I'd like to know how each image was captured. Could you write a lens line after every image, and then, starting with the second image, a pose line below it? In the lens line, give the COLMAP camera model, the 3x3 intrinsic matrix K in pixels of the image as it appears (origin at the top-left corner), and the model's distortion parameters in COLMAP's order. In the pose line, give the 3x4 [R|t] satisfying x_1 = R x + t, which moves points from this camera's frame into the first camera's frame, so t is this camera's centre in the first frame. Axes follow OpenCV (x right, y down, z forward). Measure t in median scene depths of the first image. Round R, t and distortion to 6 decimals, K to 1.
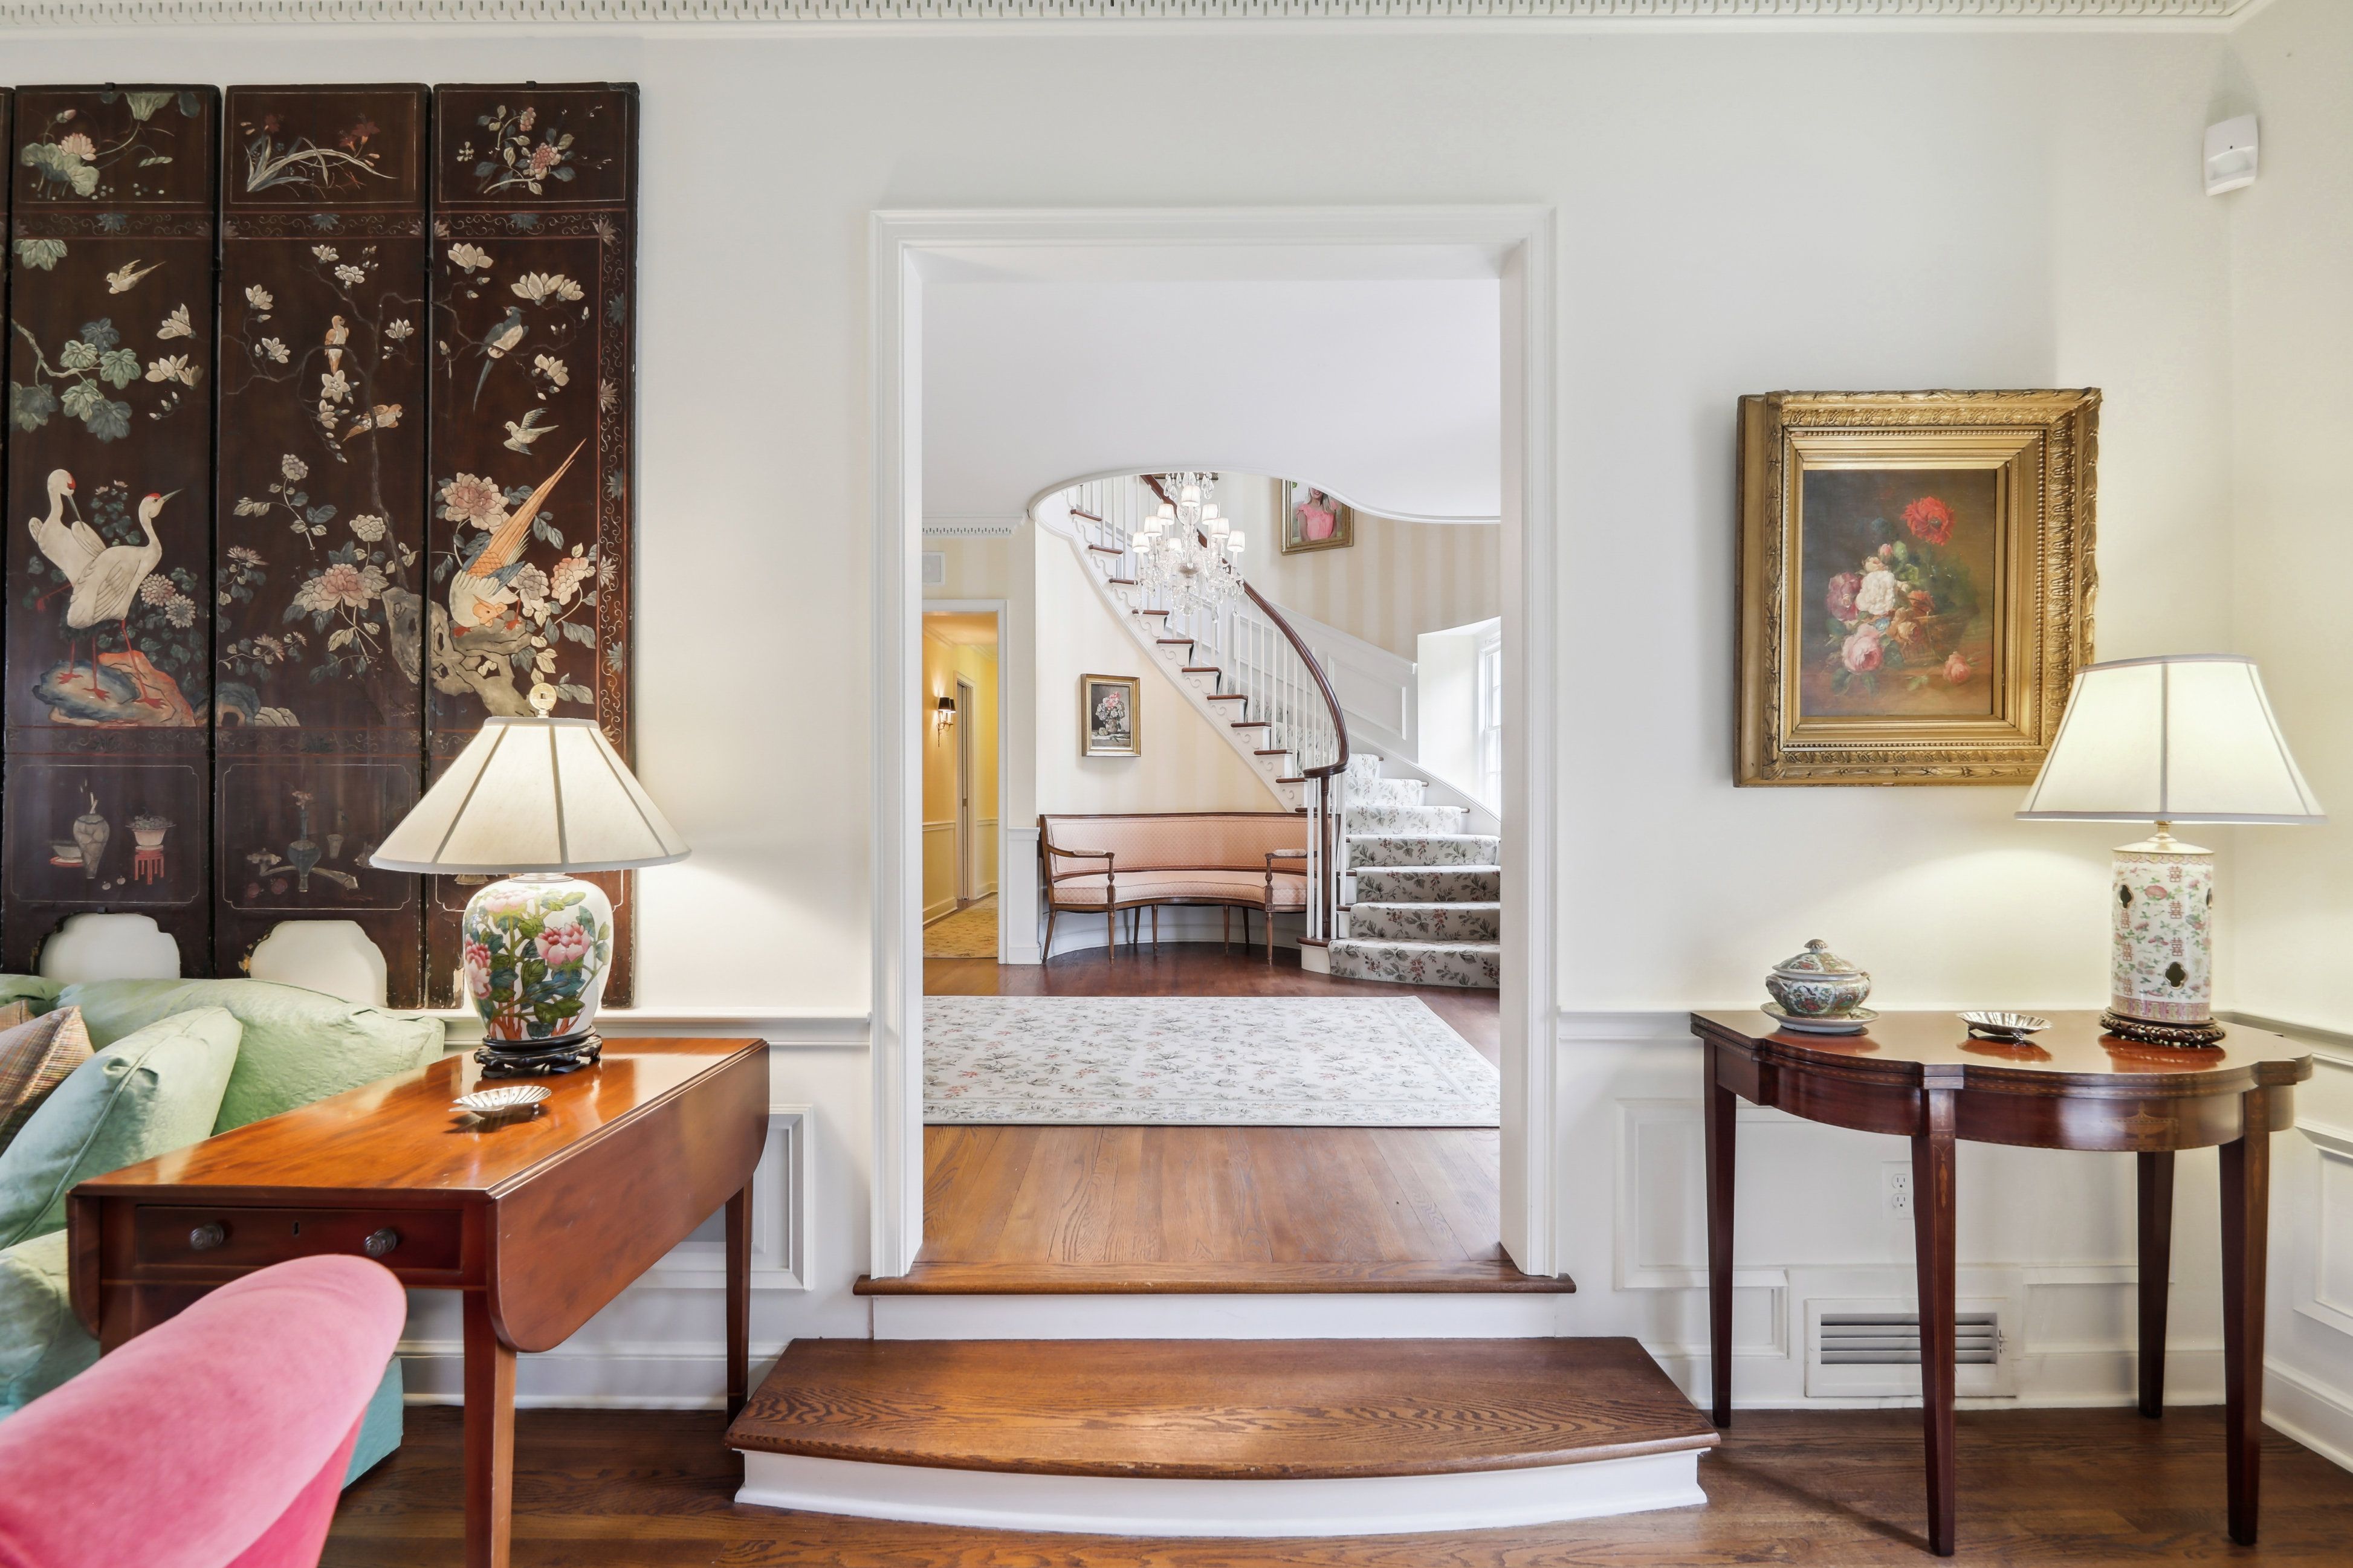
lens RADIAL K [[1018.8, 0, 1170.8], [0, 1018.8, 801.9], [0, 0, 1]] dist [0.000104, 0.000010]
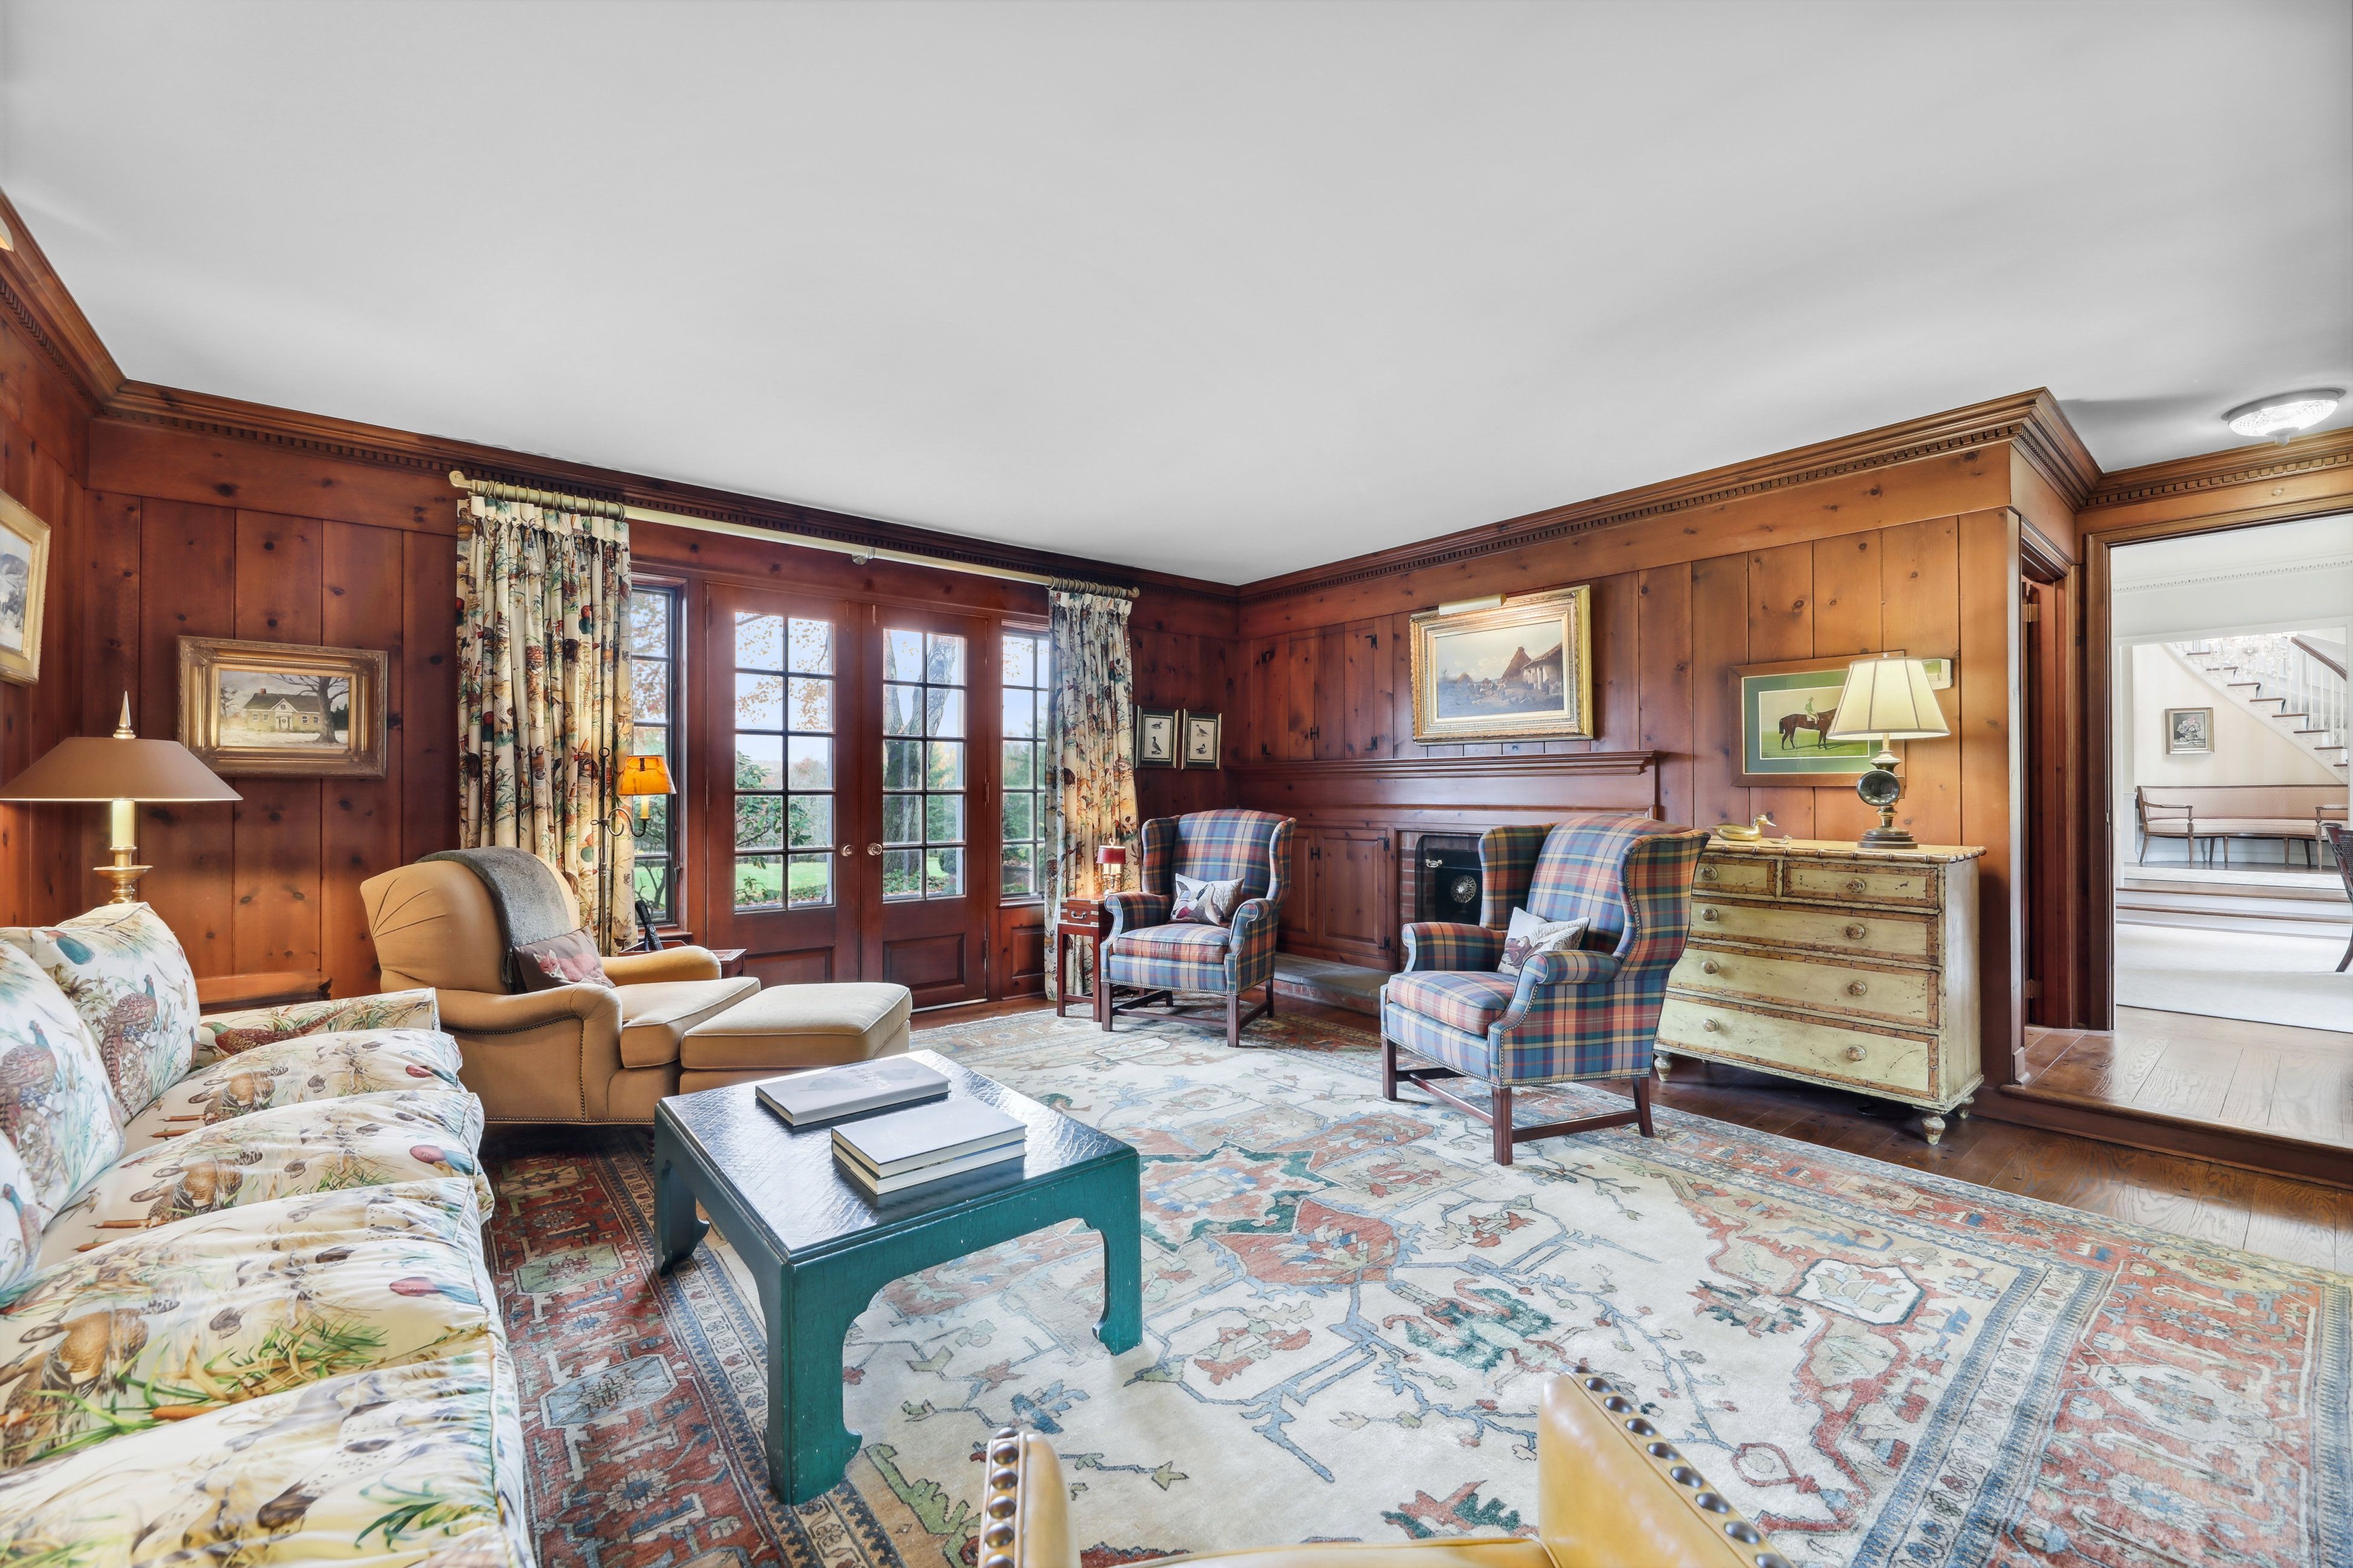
lens RADIAL K [[951.0, 0, 1179.7], [0, 951.0, 784.8], [0, 0, 1]] dist [-0.002644, -0.001621]
pose [[0.640796, -0.004178, -0.767699, 0.078787], [0.003868, 0.999990, -0.002214, 0.006497], [0.767701, -0.001550, 0.640806, -1.403113]]
